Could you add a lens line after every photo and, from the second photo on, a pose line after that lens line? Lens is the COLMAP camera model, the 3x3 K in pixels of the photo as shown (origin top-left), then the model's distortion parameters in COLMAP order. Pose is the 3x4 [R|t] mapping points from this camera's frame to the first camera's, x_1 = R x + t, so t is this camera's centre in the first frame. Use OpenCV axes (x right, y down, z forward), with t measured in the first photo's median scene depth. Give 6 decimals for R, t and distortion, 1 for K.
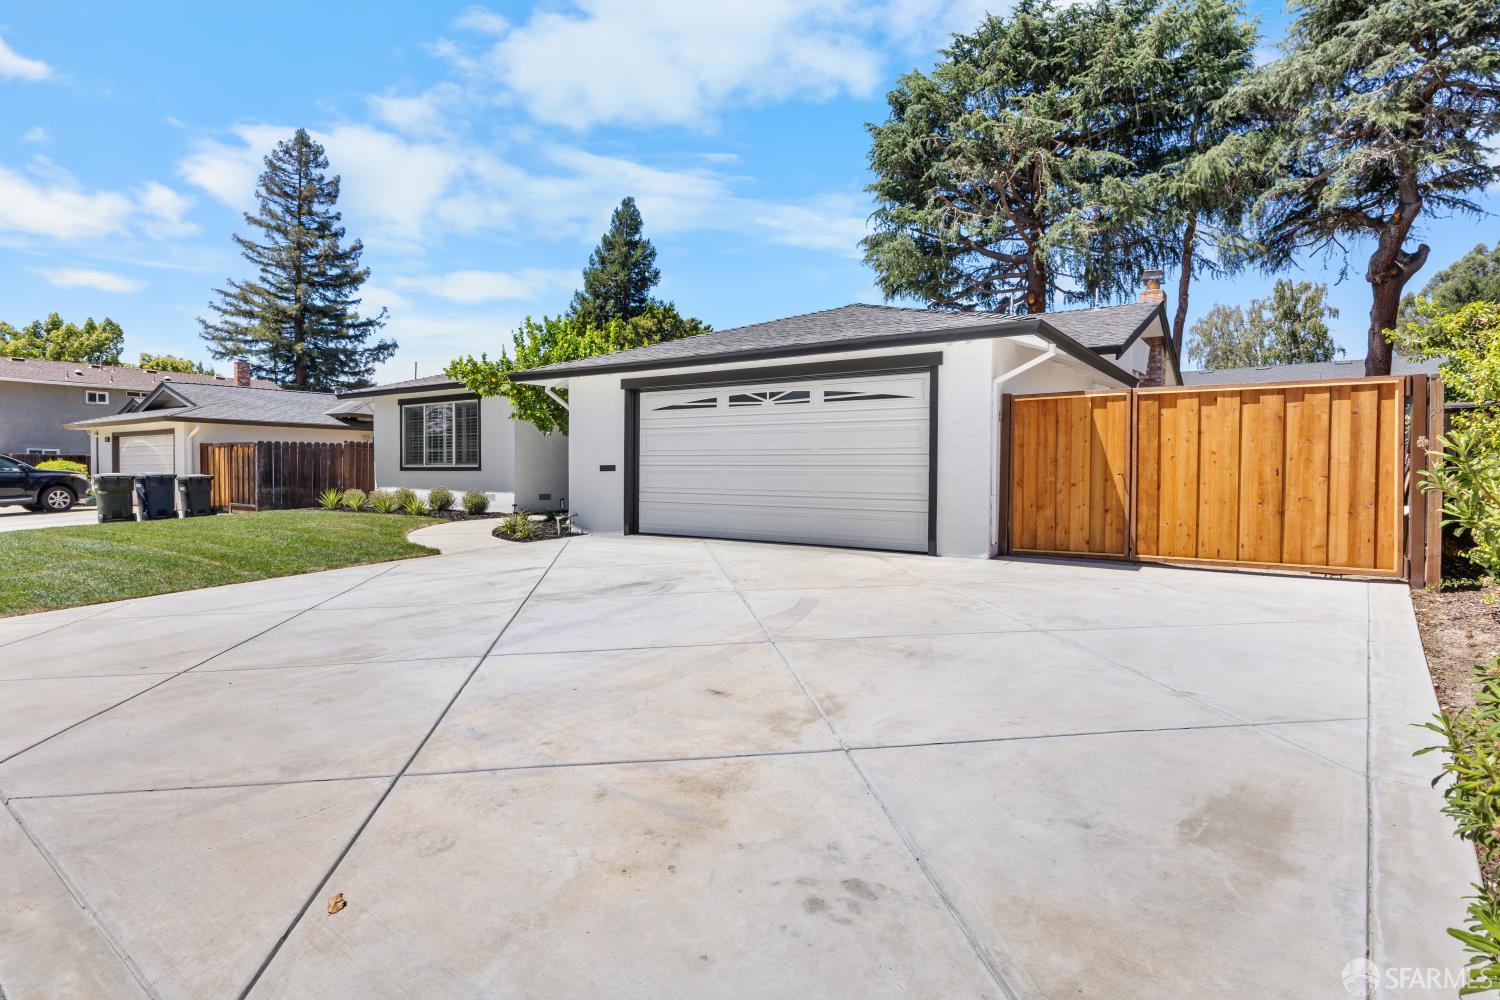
lens RADIAL K [[779.6, 0, 750.0], [0, 779.6, 500.0], [0, 0, 1]] dist [-0.018172, -0.000059]
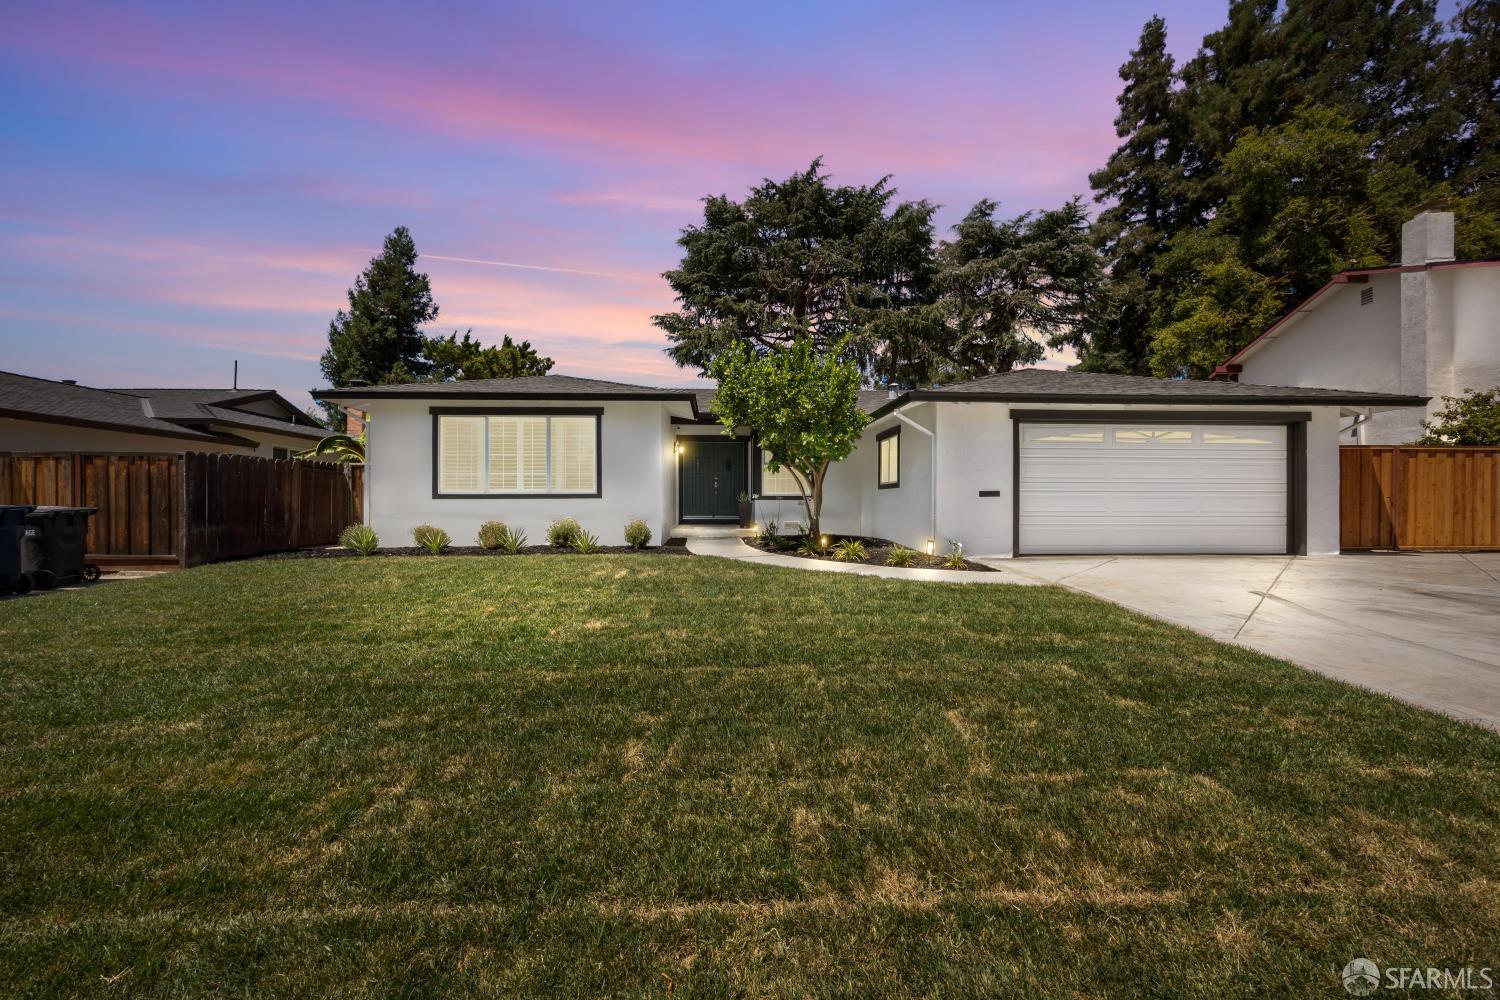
lens RADIAL K [[570.2, 0, 744.5], [0, 570.2, 506.1], [0, 0, 1]] dist [-0.003408, 0.000160]
pose [[0.796966, -0.008969, 0.603958, -0.605786], [0.026871, 0.999426, -0.020616, -0.011825], [-0.603427, 0.032659, 0.796749, 0.398592]]
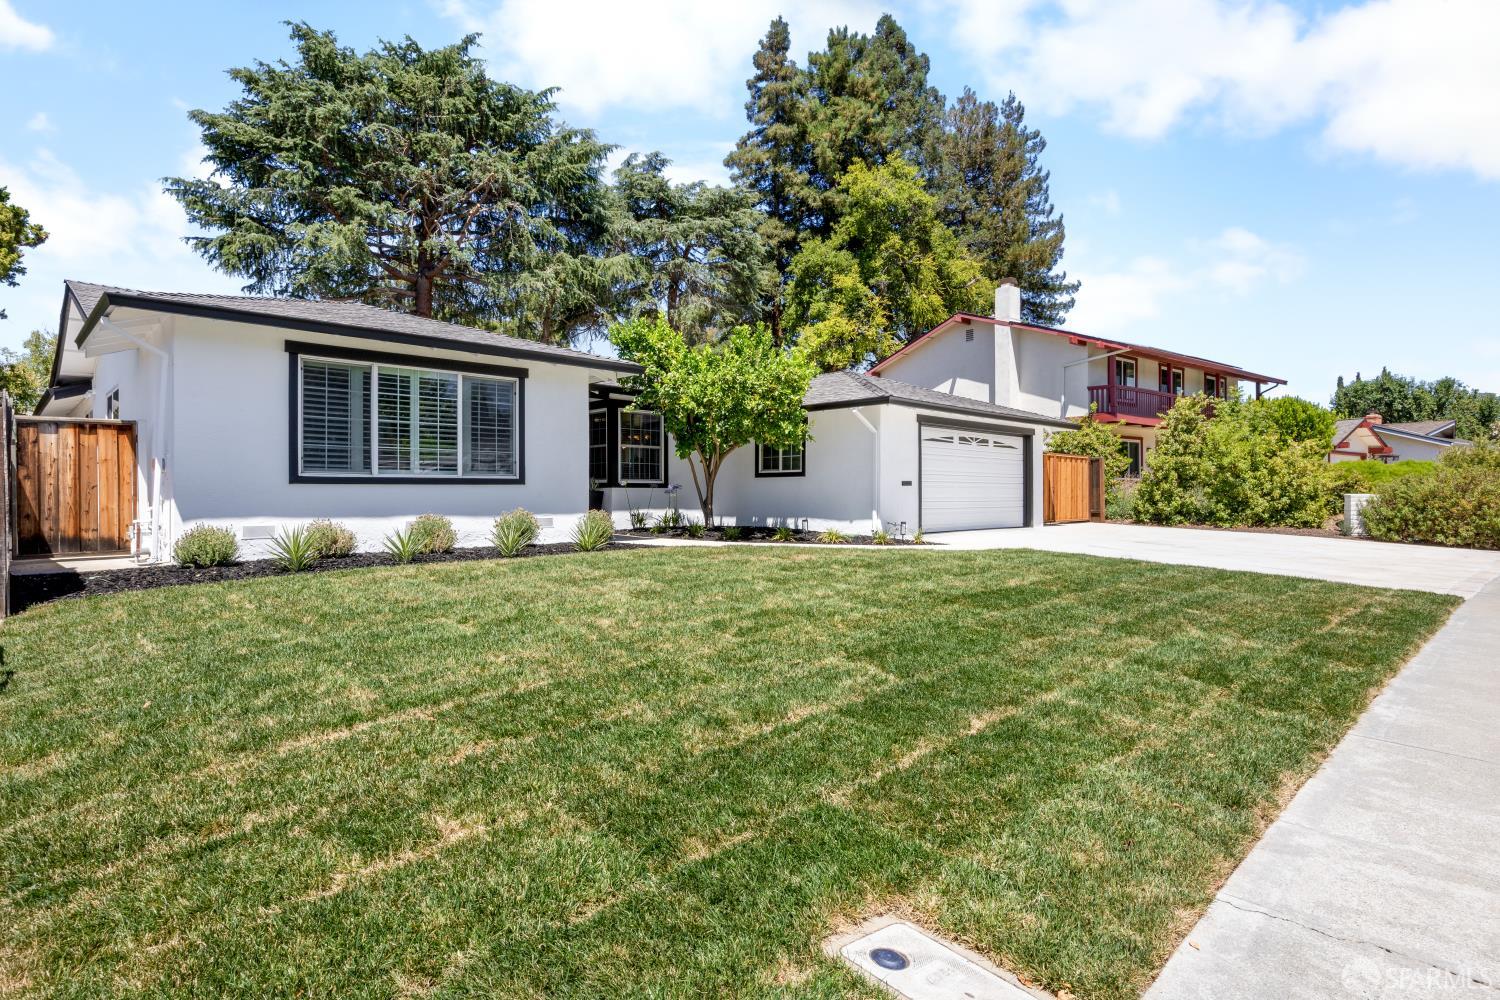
lens RADIAL K [[779.6, 0, 750.0], [0, 779.6, 500.0], [0, 0, 1]] dist [-0.018172, -0.000059]
pose [[0.188918, -0.011649, 0.981924, -0.969409], [0.038972, 0.999231, 0.004356, -0.019803], [-0.981219, 0.037444, 0.189226, 0.679752]]
